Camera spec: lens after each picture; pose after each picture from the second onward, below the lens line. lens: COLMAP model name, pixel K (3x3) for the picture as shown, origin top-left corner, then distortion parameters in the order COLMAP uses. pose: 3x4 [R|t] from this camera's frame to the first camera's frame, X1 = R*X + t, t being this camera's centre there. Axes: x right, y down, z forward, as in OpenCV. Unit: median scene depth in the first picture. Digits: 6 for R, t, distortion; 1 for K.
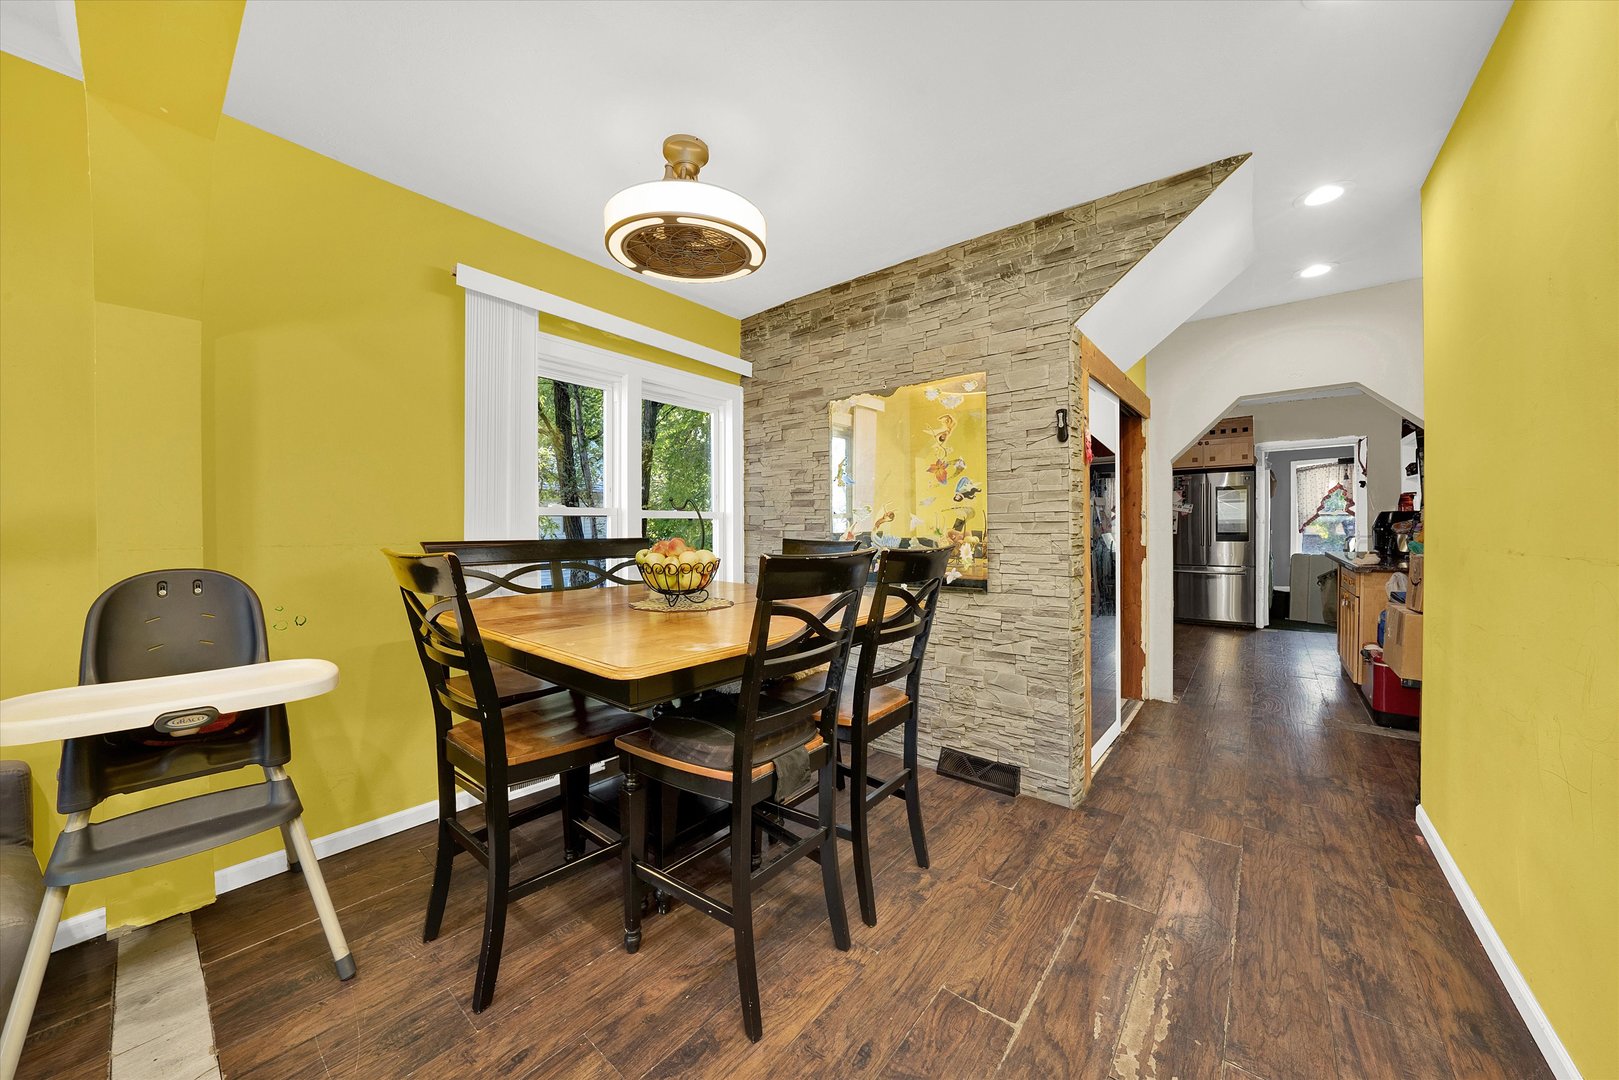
lens RADIAL K [[573.1, 0, 805.0], [0, 573.1, 532.0], [0, 0, 1]] dist [-0.020599, 0.000230]
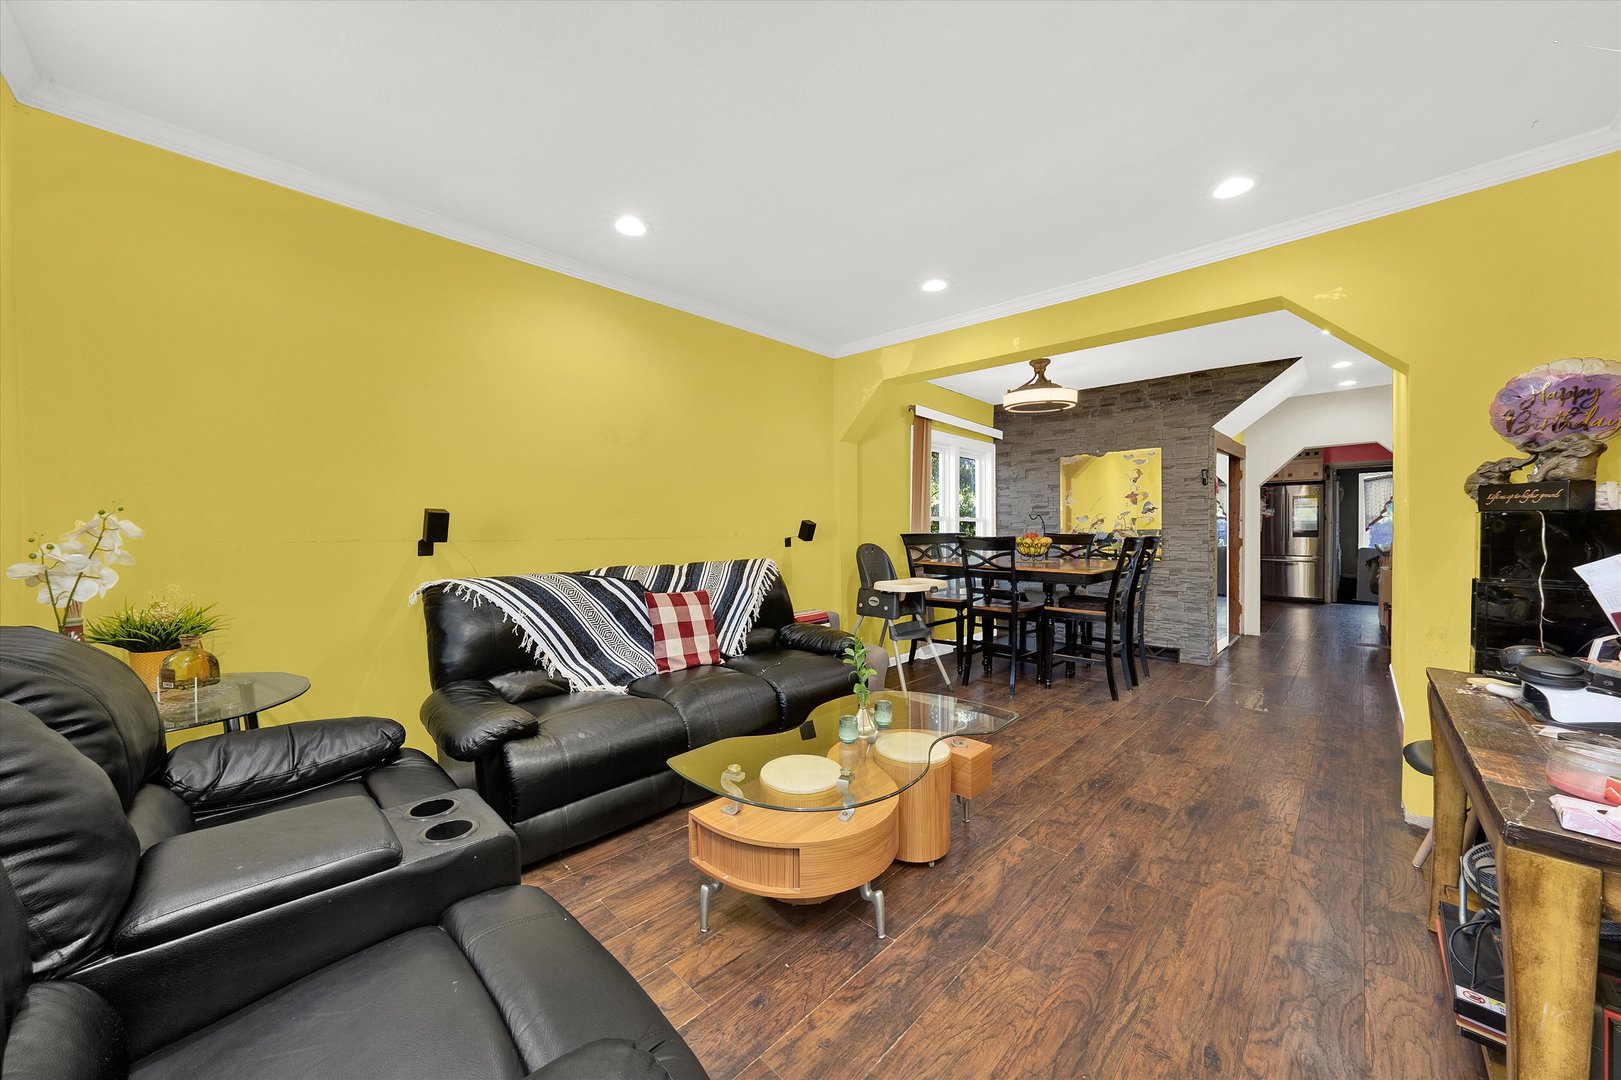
lens RADIAL K [[573.8, 0, 806.0], [0, 573.8, 532.0], [0, 0, 1]] dist [-0.020599, 0.000230]
pose [[0.995487, 0.001442, -0.094884, -0.564532], [-0.001047, 0.999991, 0.004208, 0.001296], [0.094889, -0.004090, 0.995479, -0.841294]]
